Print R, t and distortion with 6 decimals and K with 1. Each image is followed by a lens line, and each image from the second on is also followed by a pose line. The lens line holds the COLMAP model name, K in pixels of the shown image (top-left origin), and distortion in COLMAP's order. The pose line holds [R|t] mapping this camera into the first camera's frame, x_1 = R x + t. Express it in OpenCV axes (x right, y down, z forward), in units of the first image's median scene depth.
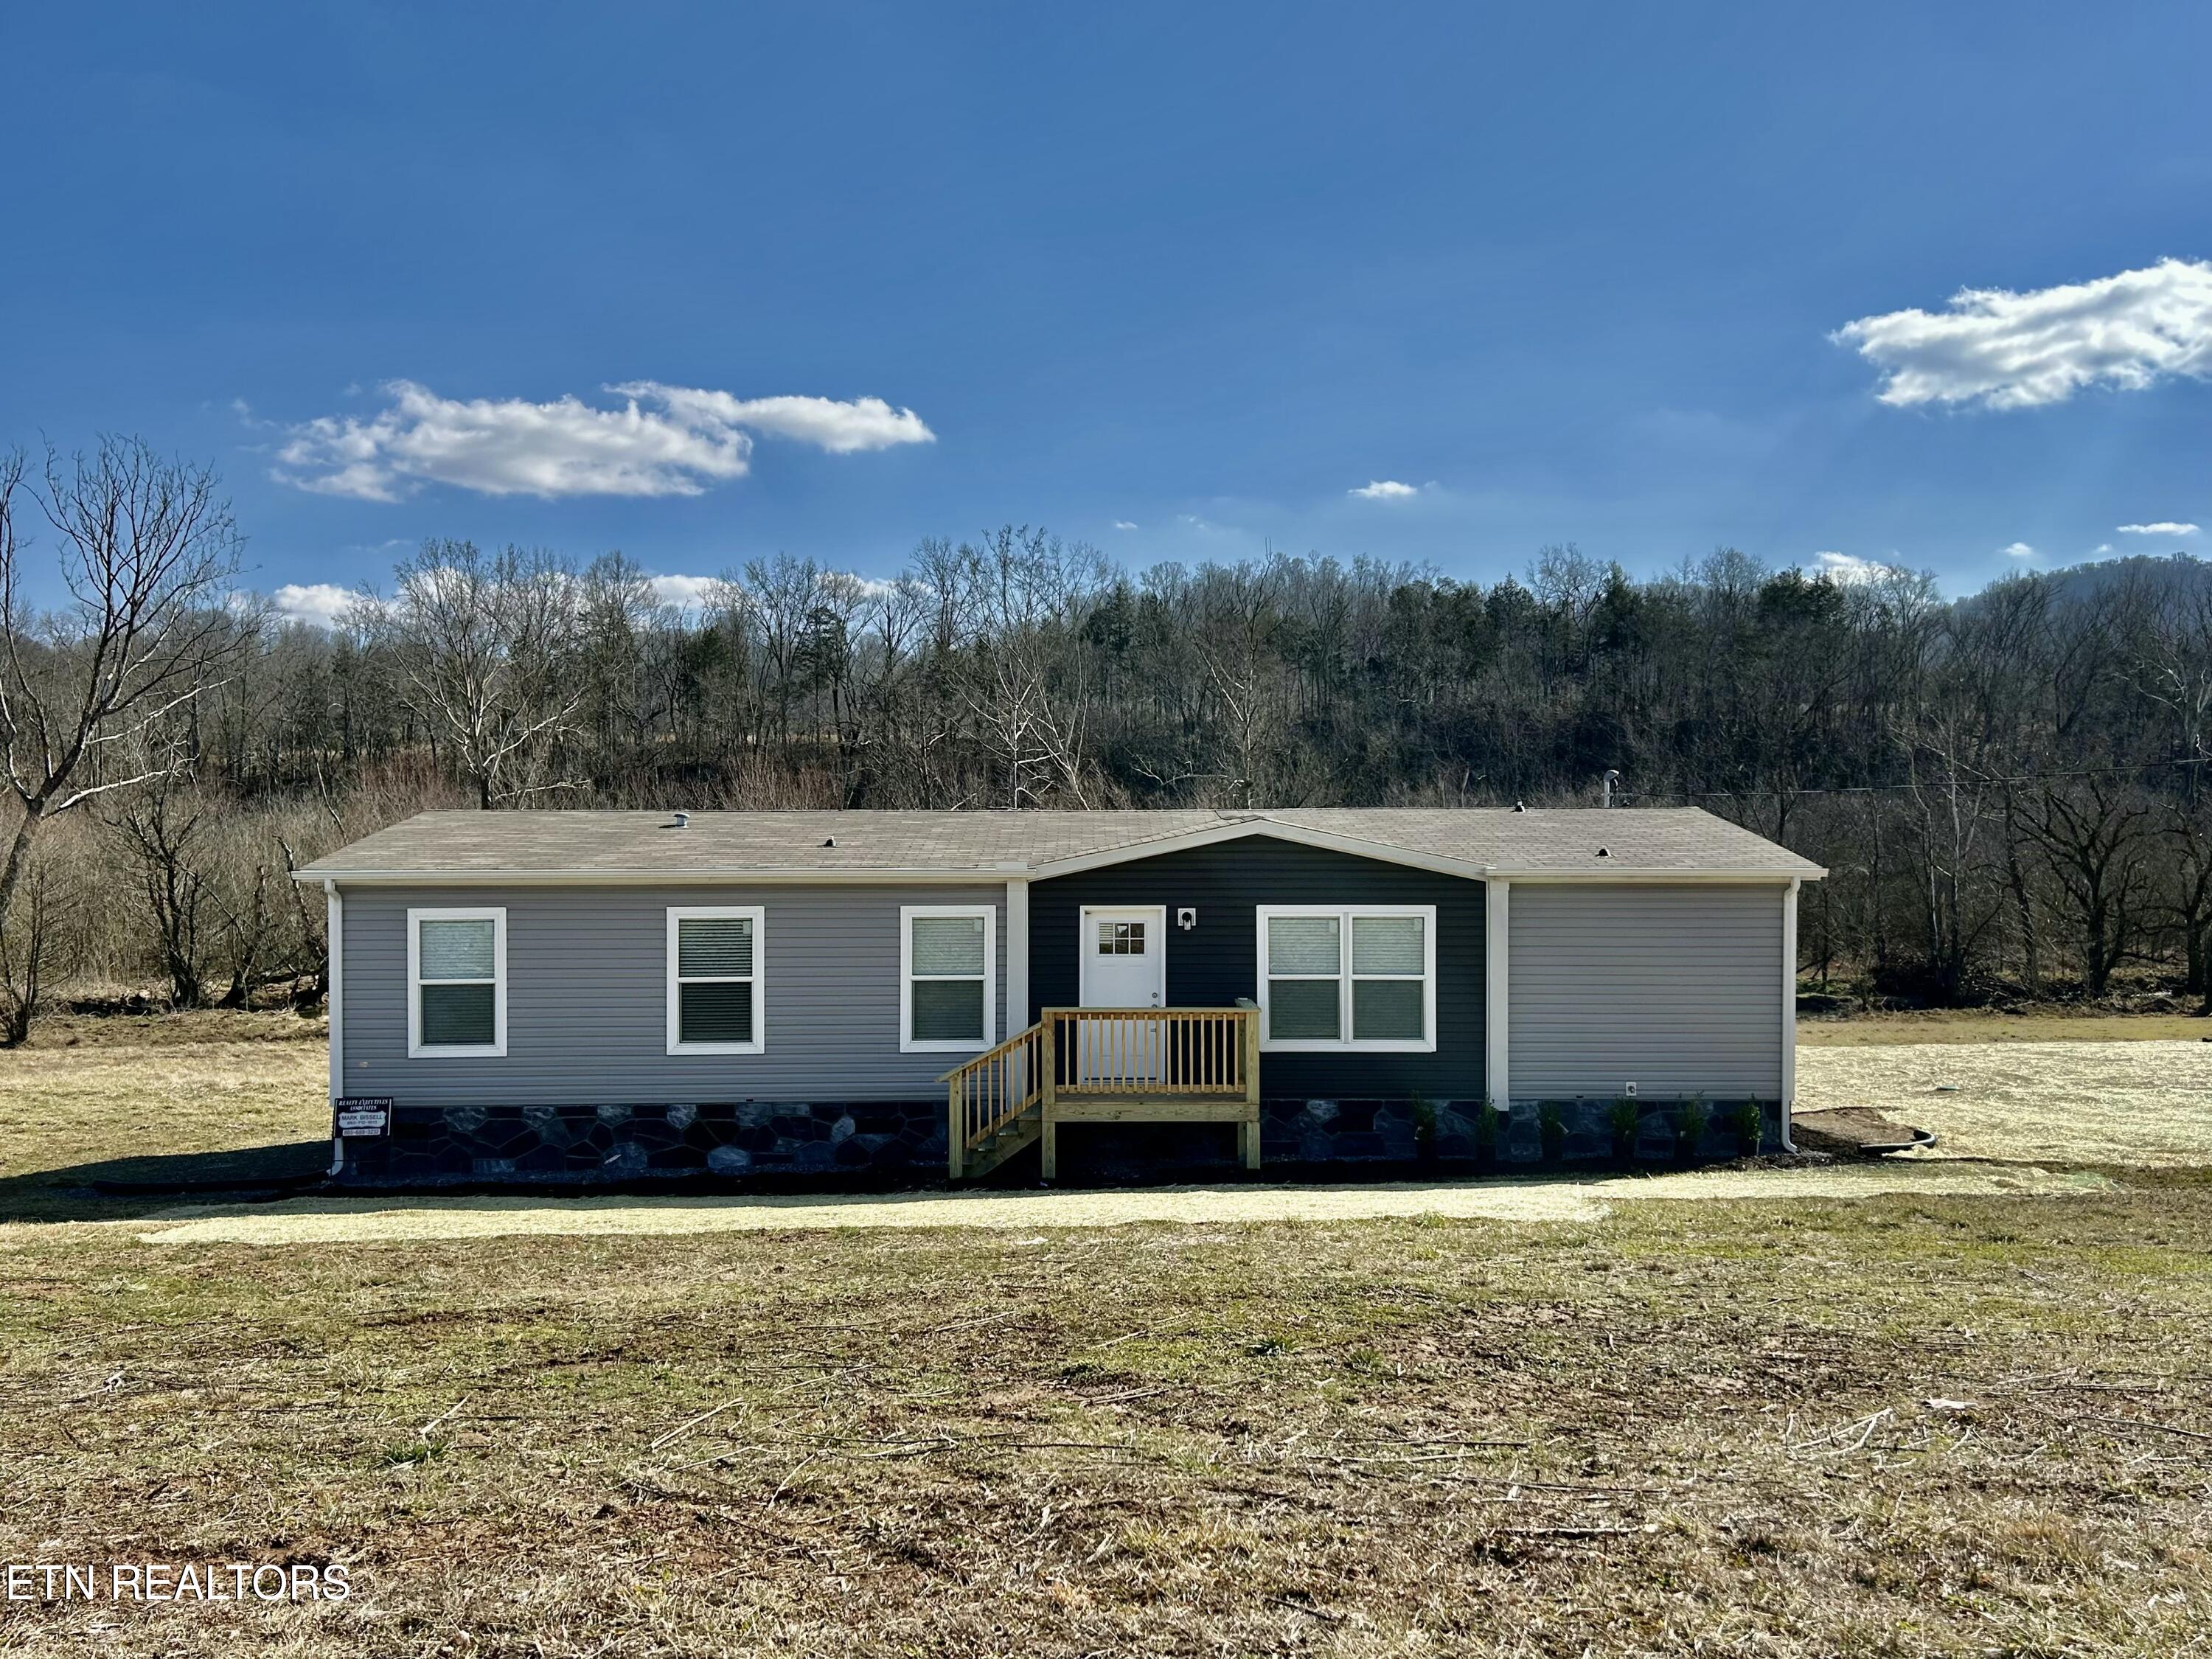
lens RADIAL K [[1820.1, 0, 1116.5], [0, 1820.1, 855.3], [0, 0, 1]] dist [0.040849, -0.042376]
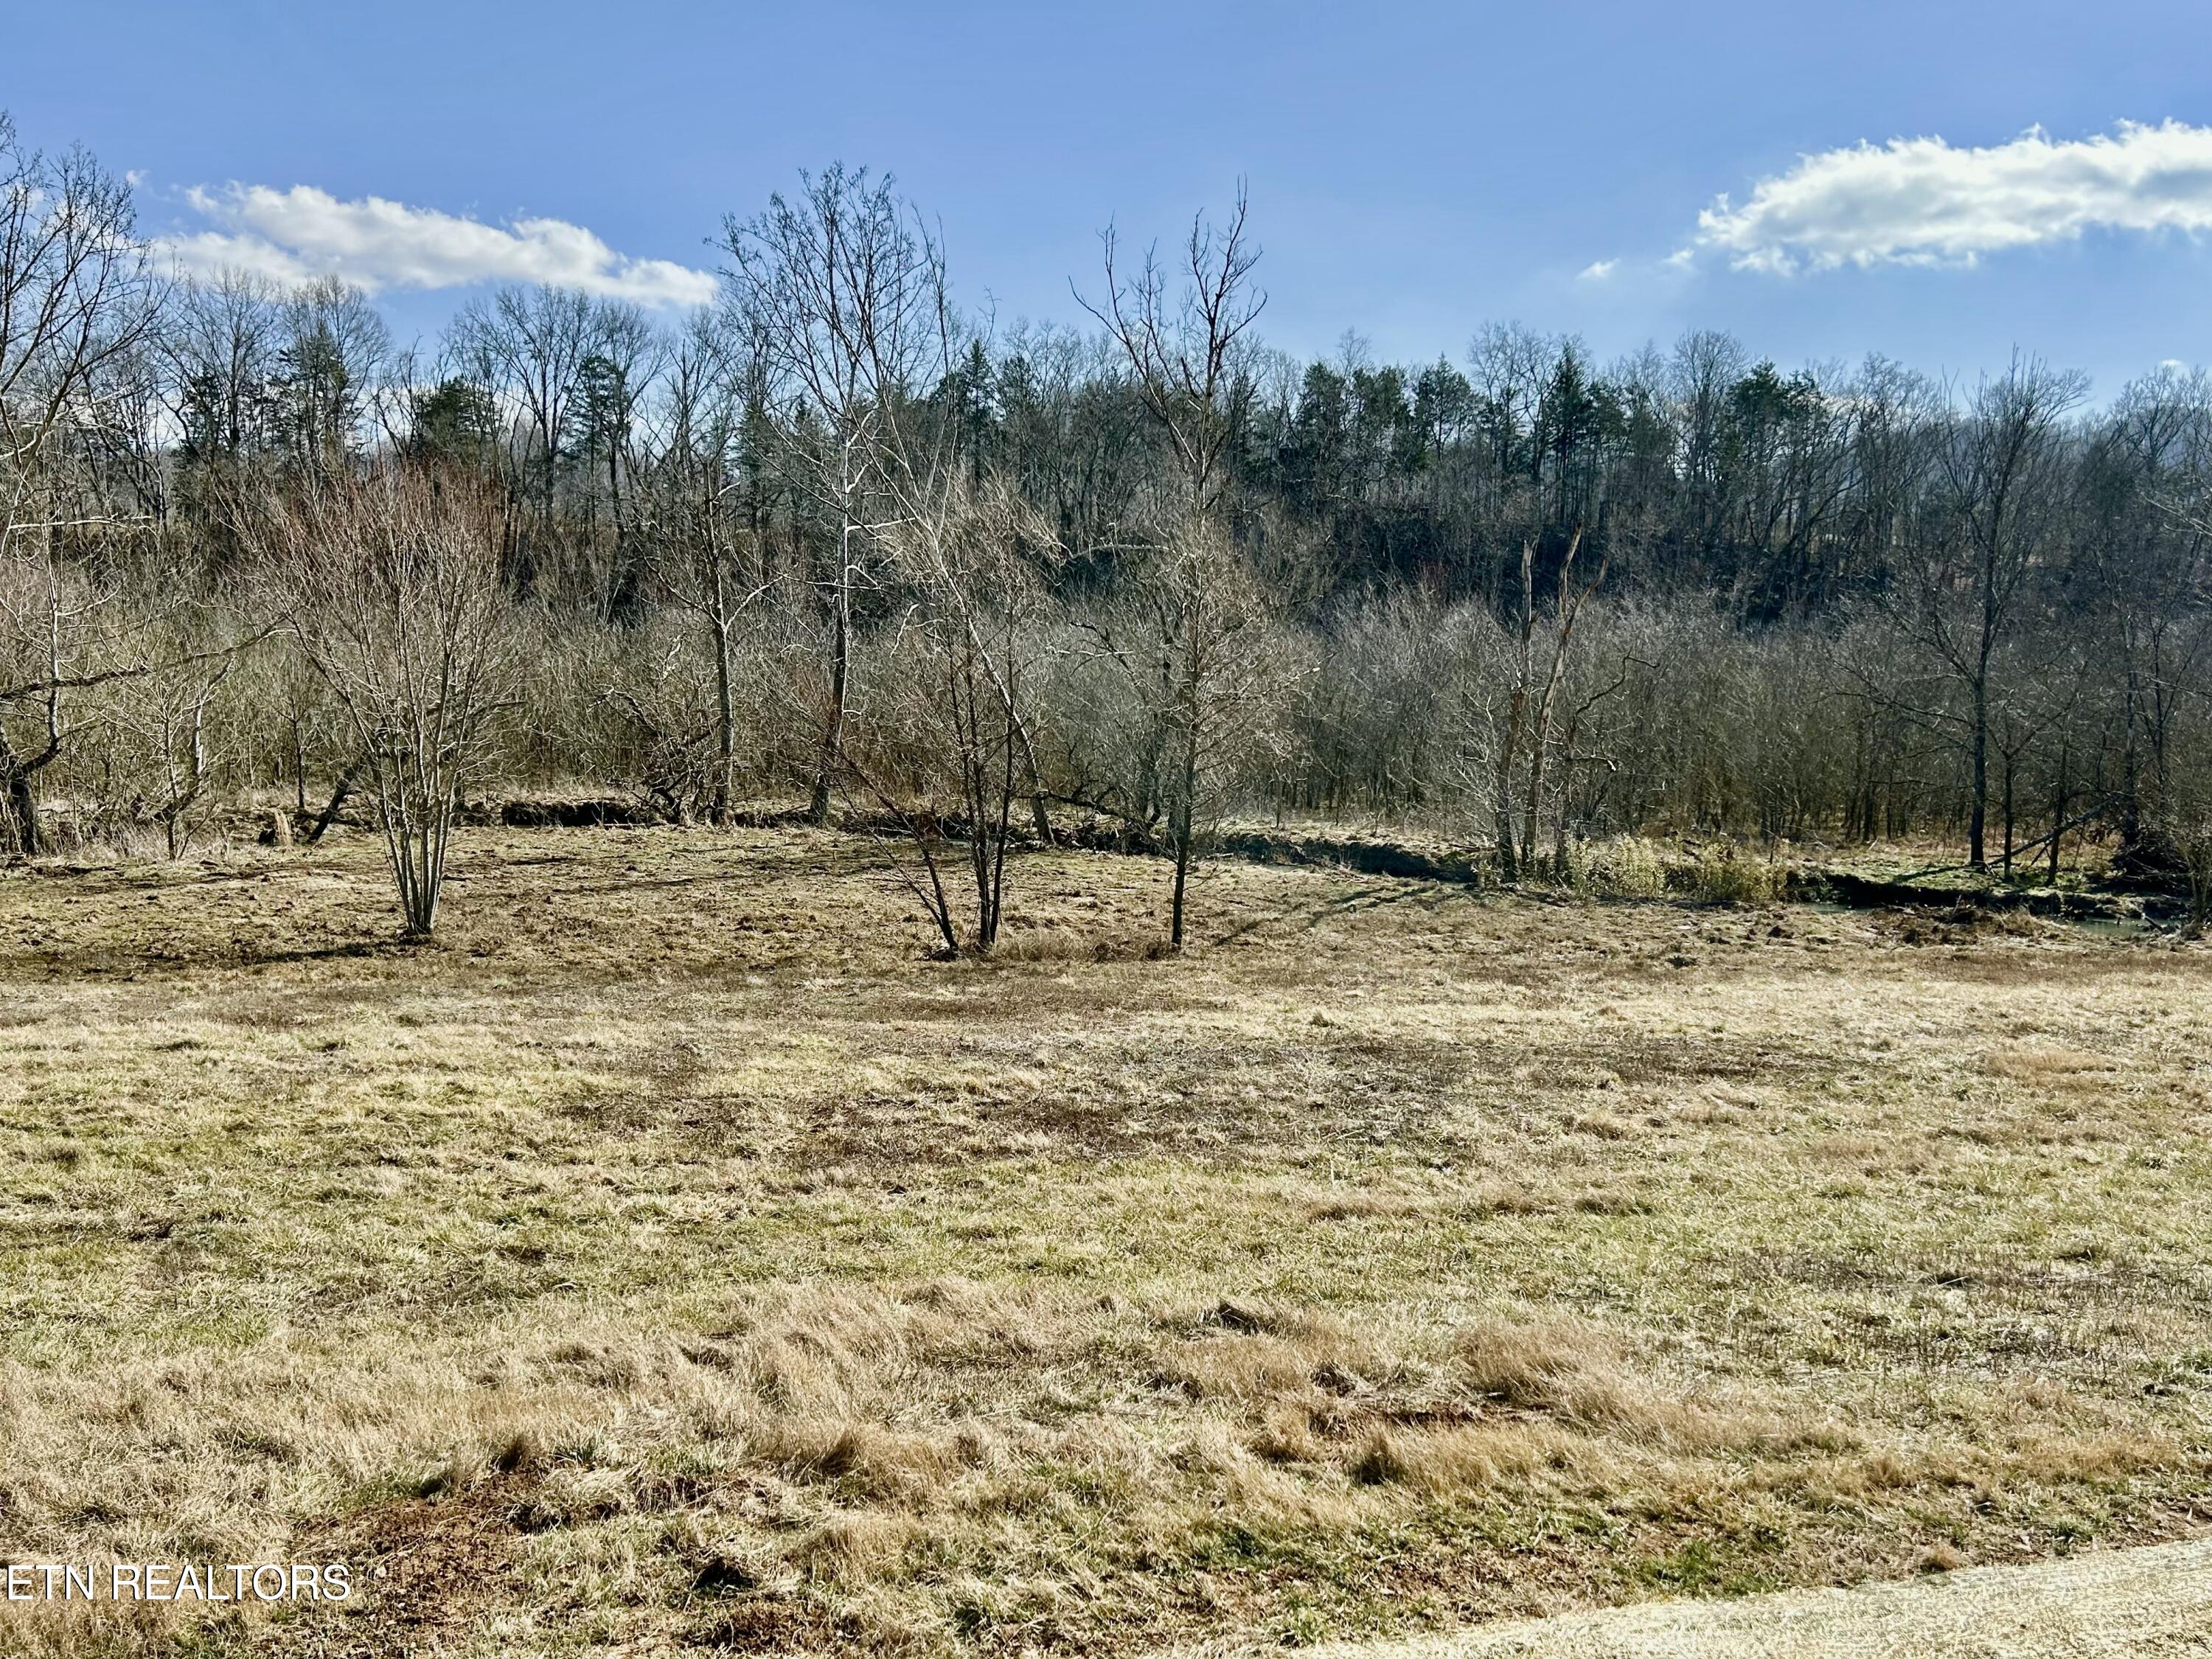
lens RADIAL K [[1820.1, 0, 1116.5], [0, 1820.1, 855.3], [0, 0, 1]] dist [0.040849, -0.042376]
pose [[0.995655, 0.008999, 0.092683, -0.010377], [-0.016664, 0.996472, 0.082255, 0.008792], [-0.091616, -0.083442, 0.992292, 0.179579]]
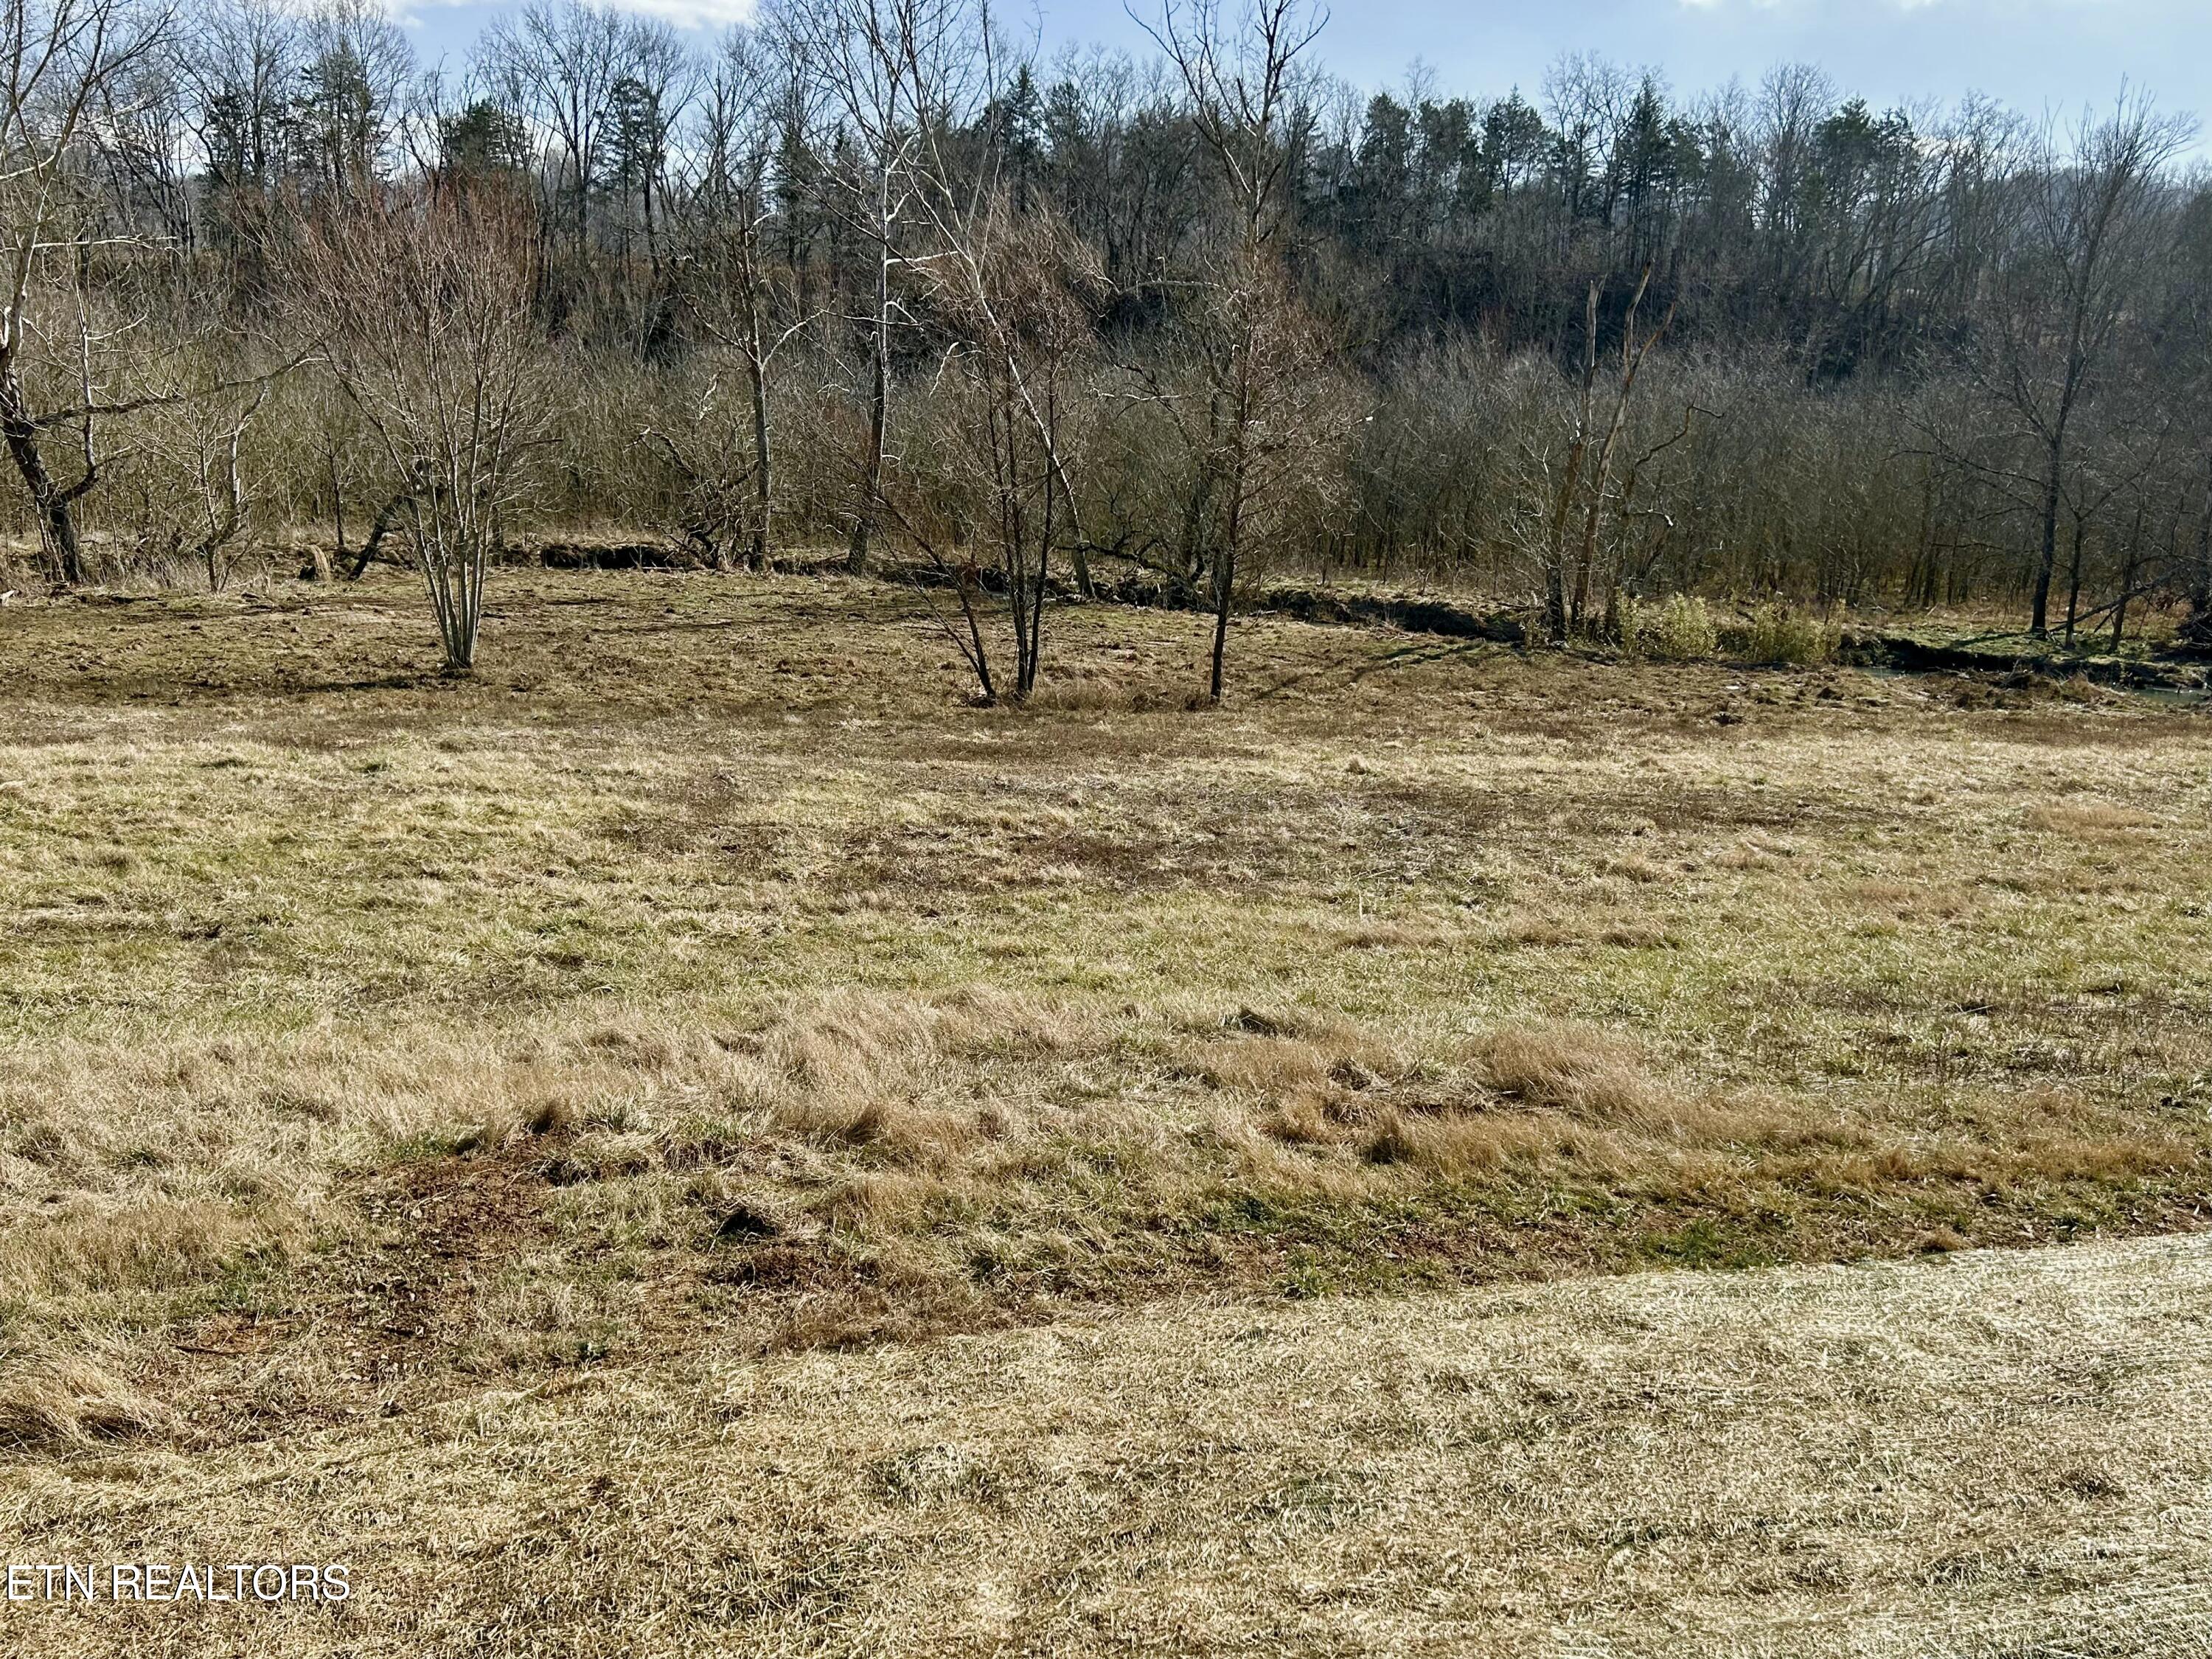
lens RADIAL K [[1820.1, 0, 1116.5], [0, 1820.1, 855.3], [0, 0, 1]] dist [0.040849, -0.042376]
pose [[0.997307, 0.017110, 0.071311, -0.009614], [-0.031749, 0.977287, 0.209527, 0.011854], [-0.066106, -0.211227, 0.975199, 0.180010]]
